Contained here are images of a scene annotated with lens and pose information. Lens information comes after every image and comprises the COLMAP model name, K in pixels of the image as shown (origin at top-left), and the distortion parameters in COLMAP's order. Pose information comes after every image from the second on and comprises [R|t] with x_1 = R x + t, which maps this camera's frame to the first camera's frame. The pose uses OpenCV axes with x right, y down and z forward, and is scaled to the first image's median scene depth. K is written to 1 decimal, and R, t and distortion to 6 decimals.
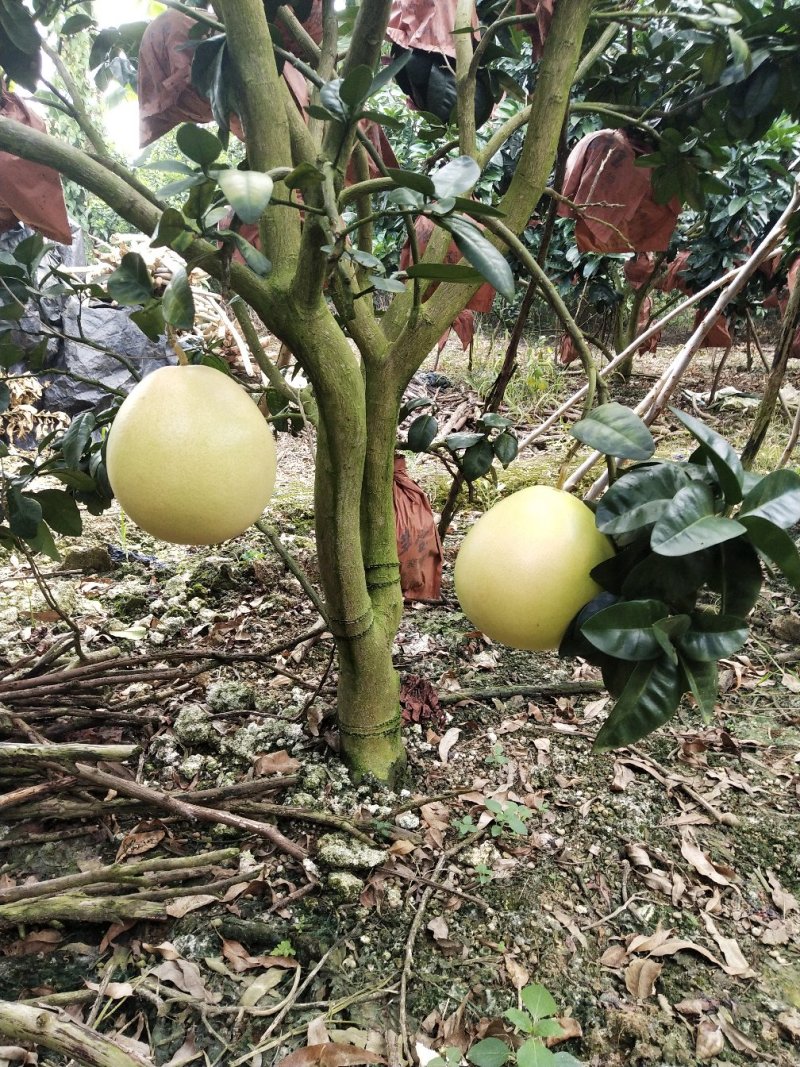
lens RADIAL K [[834.3, 0, 397.5], [0, 834.3, 543.3], [0, 0, 1]] dist [-0.030609, 0.048887]
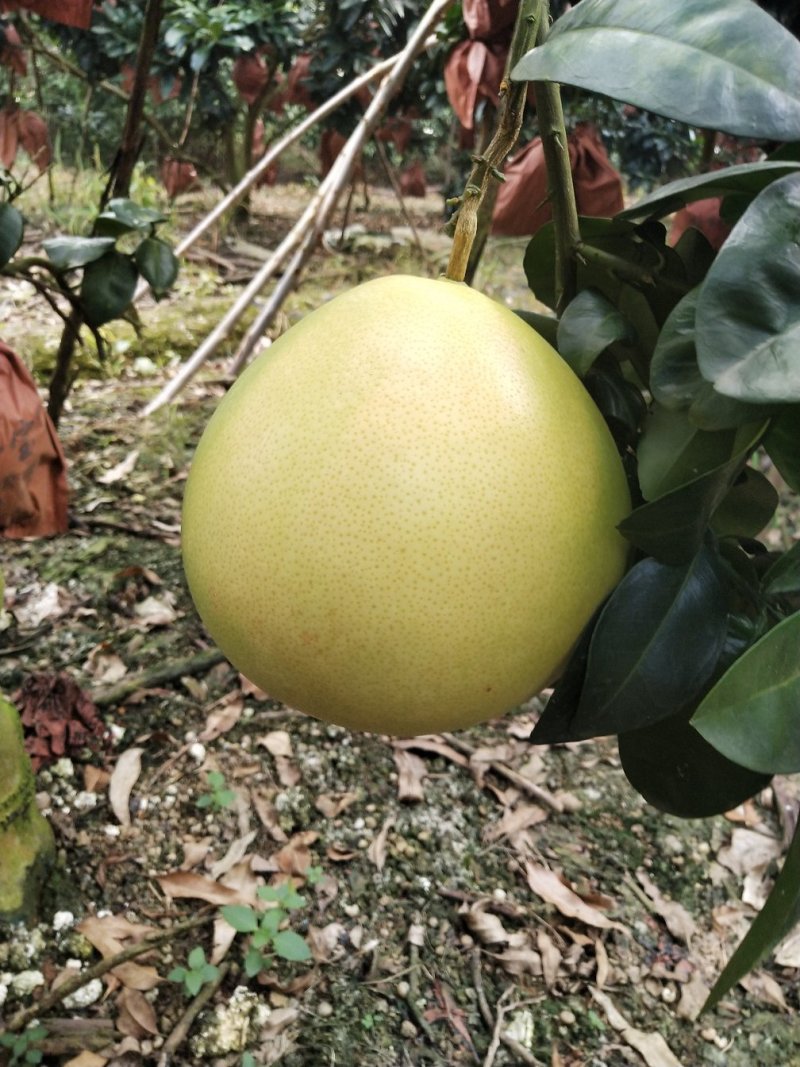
lens RADIAL K [[834.3, 0, 392.4], [0, 834.3, 528.7], [0, 0, 1]] dist [-0.030609, 0.048887]
pose [[0.897028, -0.141893, 0.418577, 0.010852], [0.080913, 0.983780, 0.160091, -0.013817], [-0.434504, -0.109738, 0.893960, 0.435279]]
